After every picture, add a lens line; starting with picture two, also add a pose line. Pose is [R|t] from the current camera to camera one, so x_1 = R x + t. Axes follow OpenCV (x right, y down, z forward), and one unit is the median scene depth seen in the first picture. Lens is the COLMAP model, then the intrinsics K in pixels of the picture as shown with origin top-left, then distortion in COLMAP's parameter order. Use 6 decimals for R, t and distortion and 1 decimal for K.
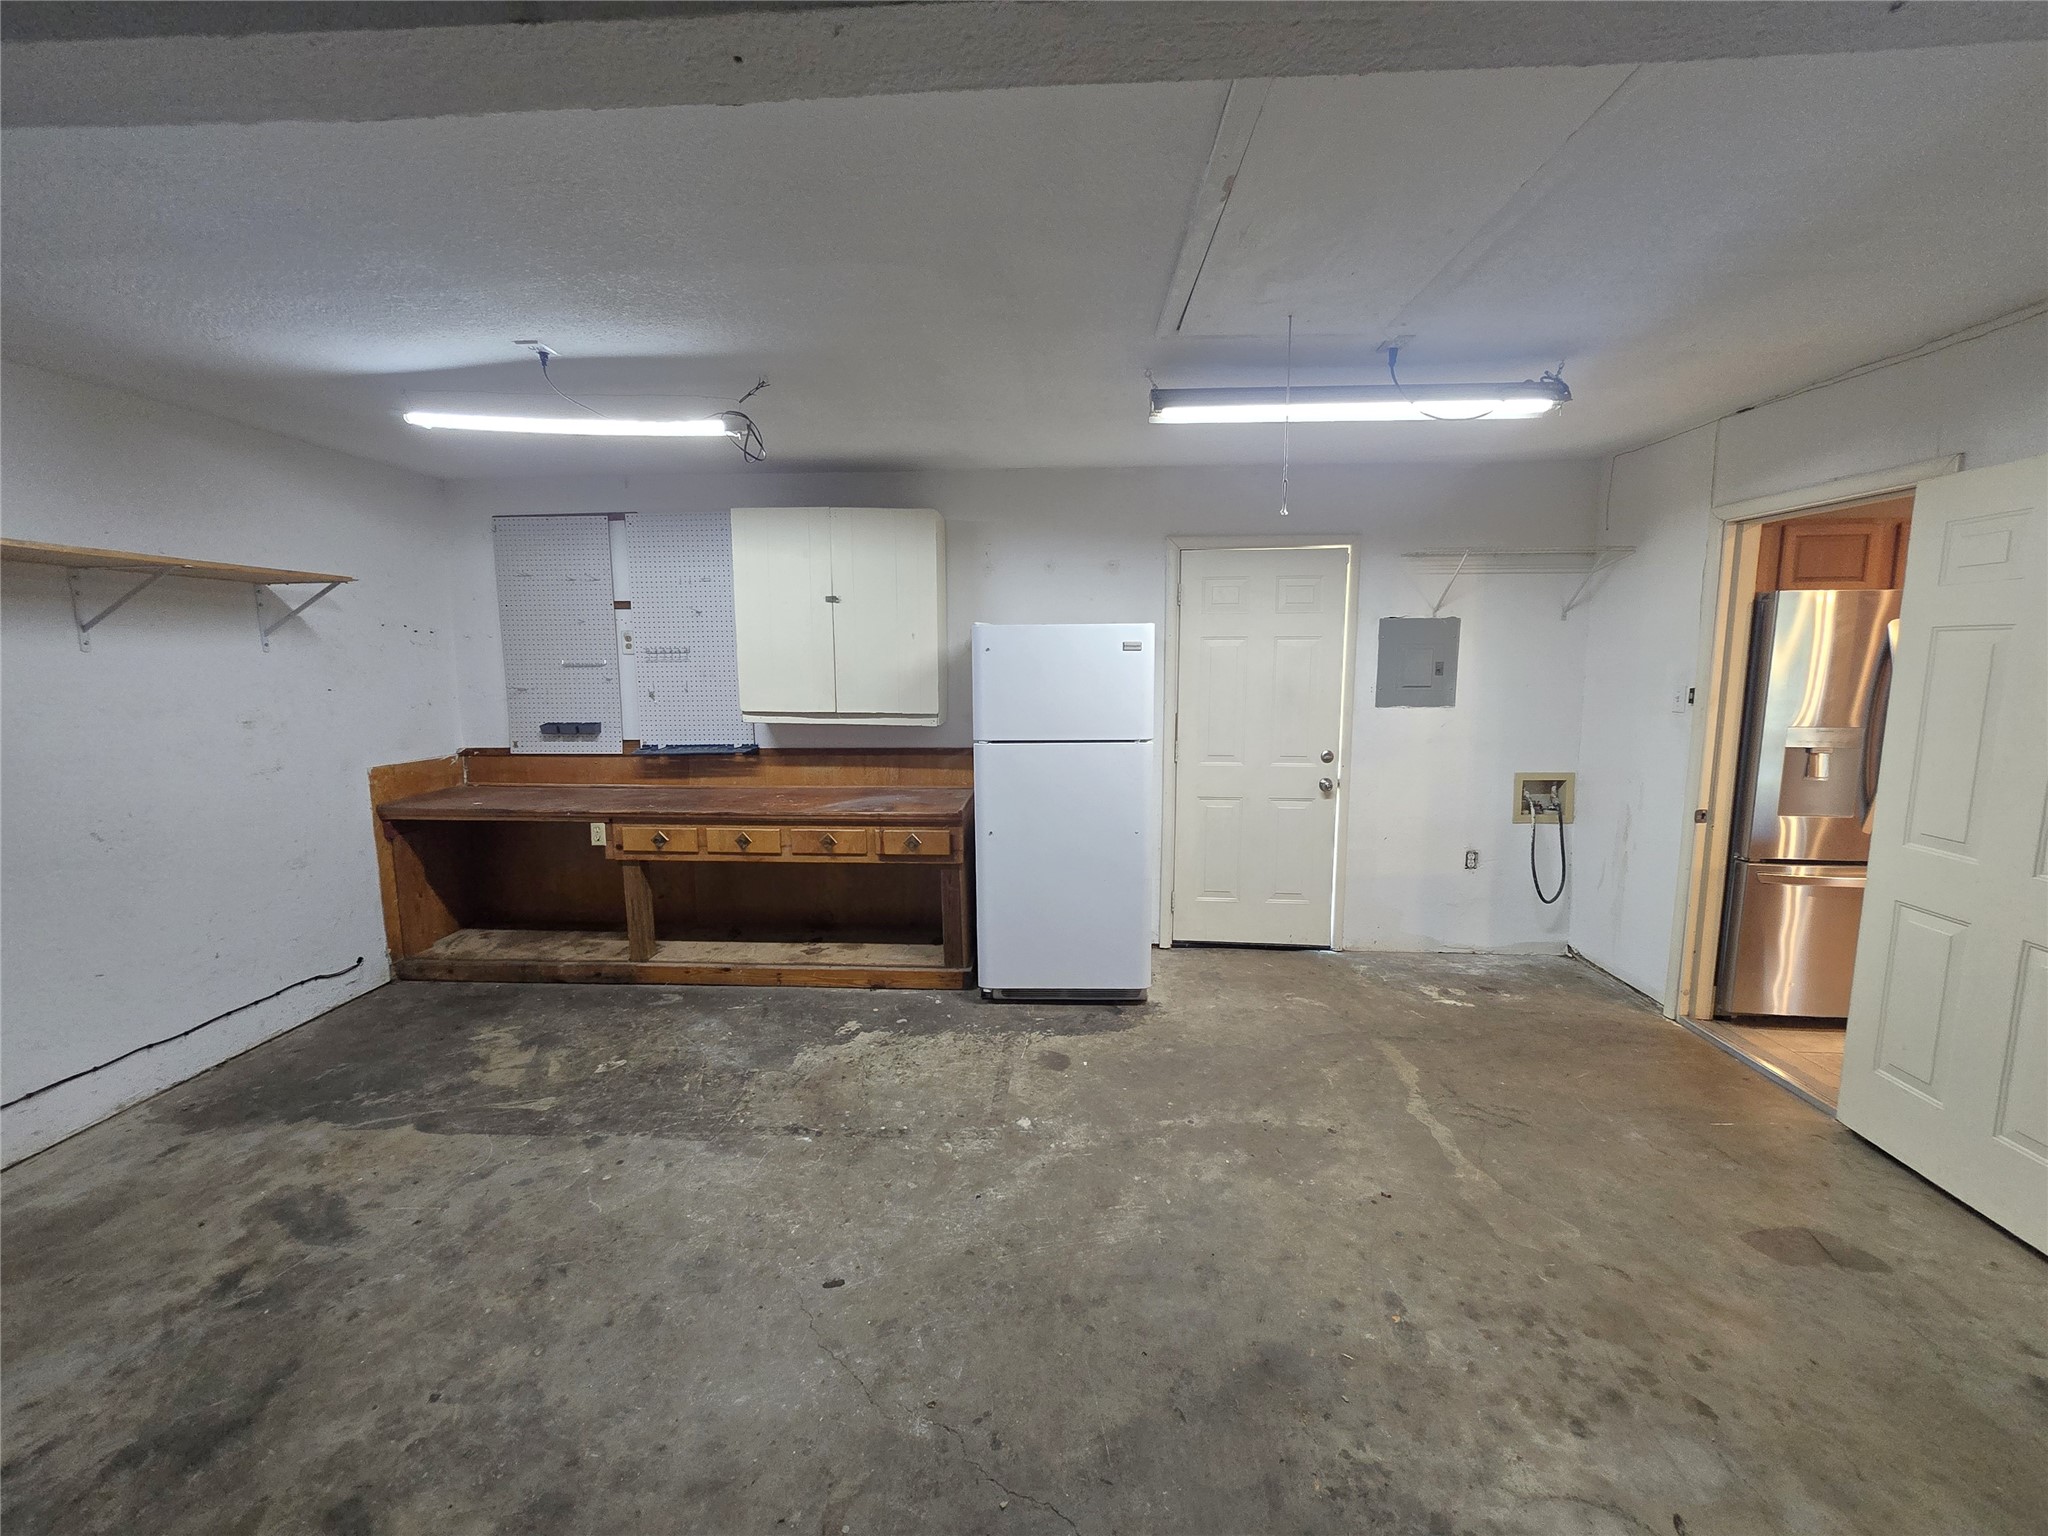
lens RADIAL K [[835.3, 0, 1021.1], [0, 835.3, 762.9], [0, 0, 1]] dist [-0.001903, -0.000746]
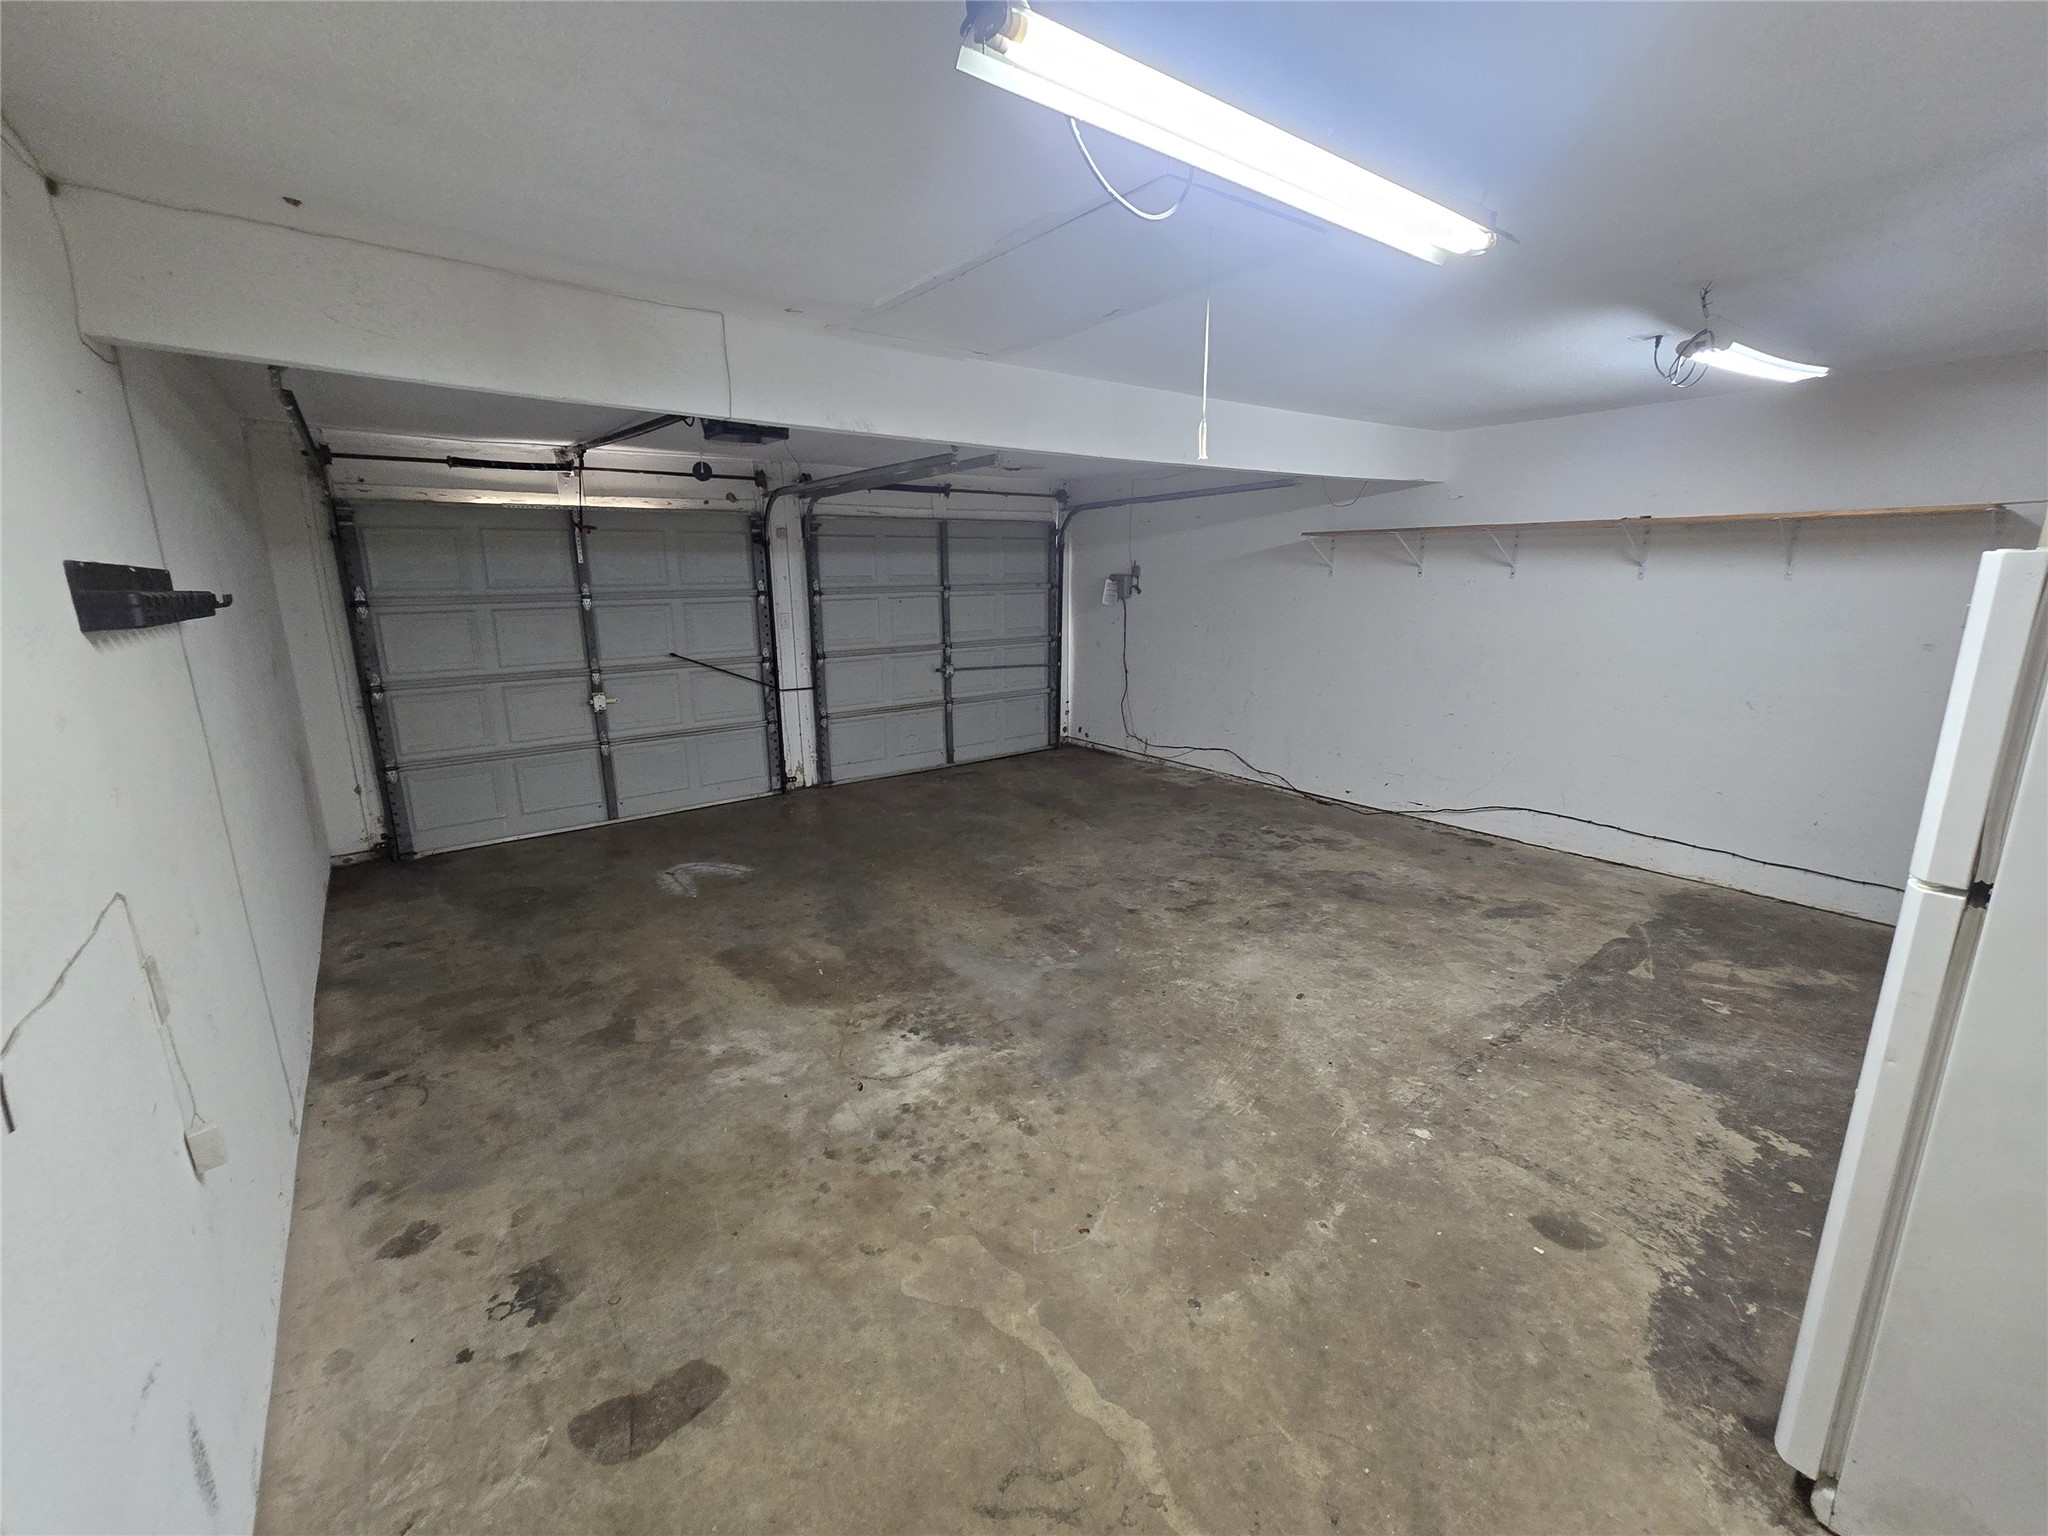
lens RADIAL K [[835.3, 0, 1021.1], [0, 835.3, 762.9], [0, 0, 1]] dist [-0.001903, -0.000746]
pose [[-0.760134, 0.160521, -0.629627, 0.949621], [-0.068546, 0.943787, 0.323368, -0.235810], [0.646141, 0.288961, -0.706401, 1.409632]]
